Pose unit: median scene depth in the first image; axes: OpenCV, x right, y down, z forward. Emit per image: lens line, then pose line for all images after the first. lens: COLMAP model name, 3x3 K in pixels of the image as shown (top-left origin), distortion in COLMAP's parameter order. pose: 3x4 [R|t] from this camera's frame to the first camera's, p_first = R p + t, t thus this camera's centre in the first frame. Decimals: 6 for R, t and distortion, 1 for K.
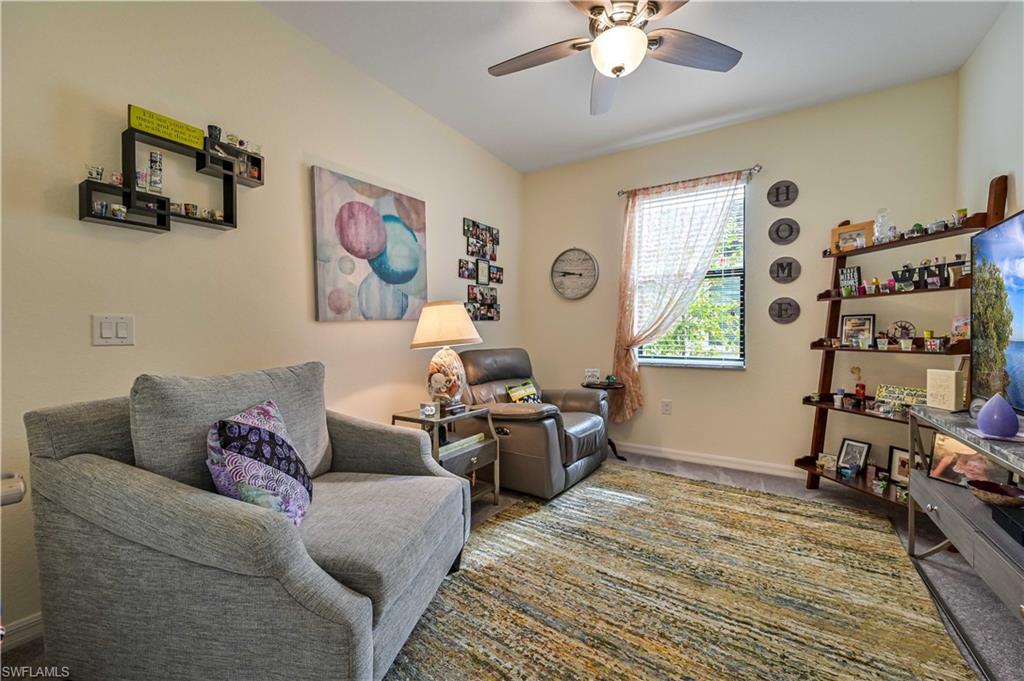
lens RADIAL K [[405.6, 0, 512.0], [0, 405.6, 340.5], [0, 0, 1]] dist [0.000362, 0.000447]
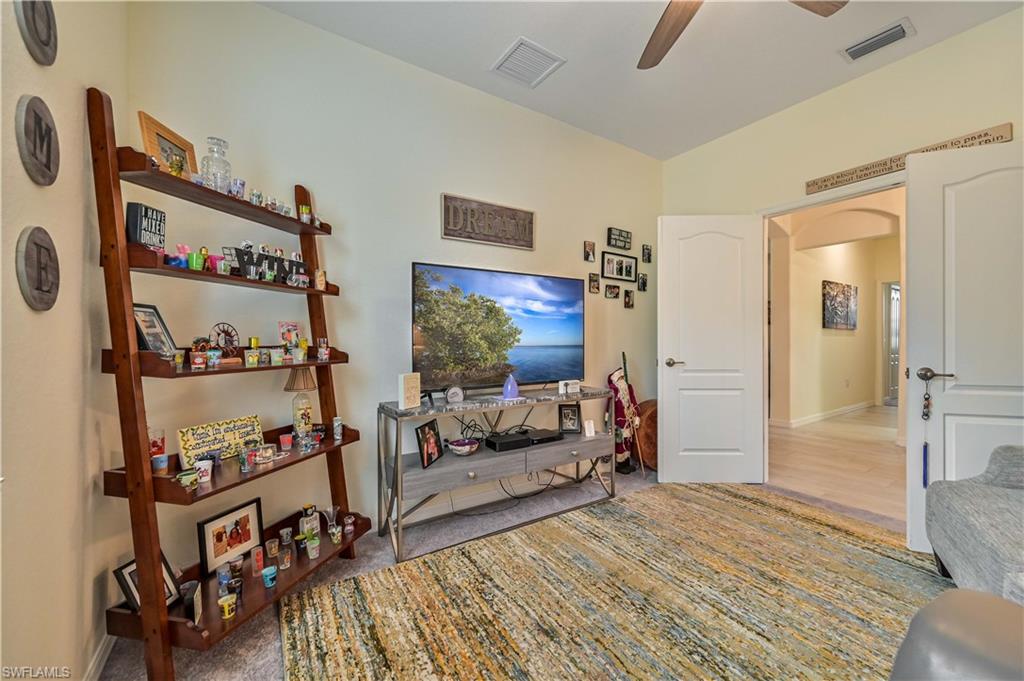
lens RADIAL K [[406.7, 0, 514.4], [0, 406.7, 334.3], [0, 0, 1]] dist [-0.001503, 0.000167]
pose [[-0.914709, 0.008398, 0.404026, 0.334330], [0.011052, 0.999930, 0.004237, -0.035009], [-0.403962, 0.008341, -0.914738, 1.886794]]
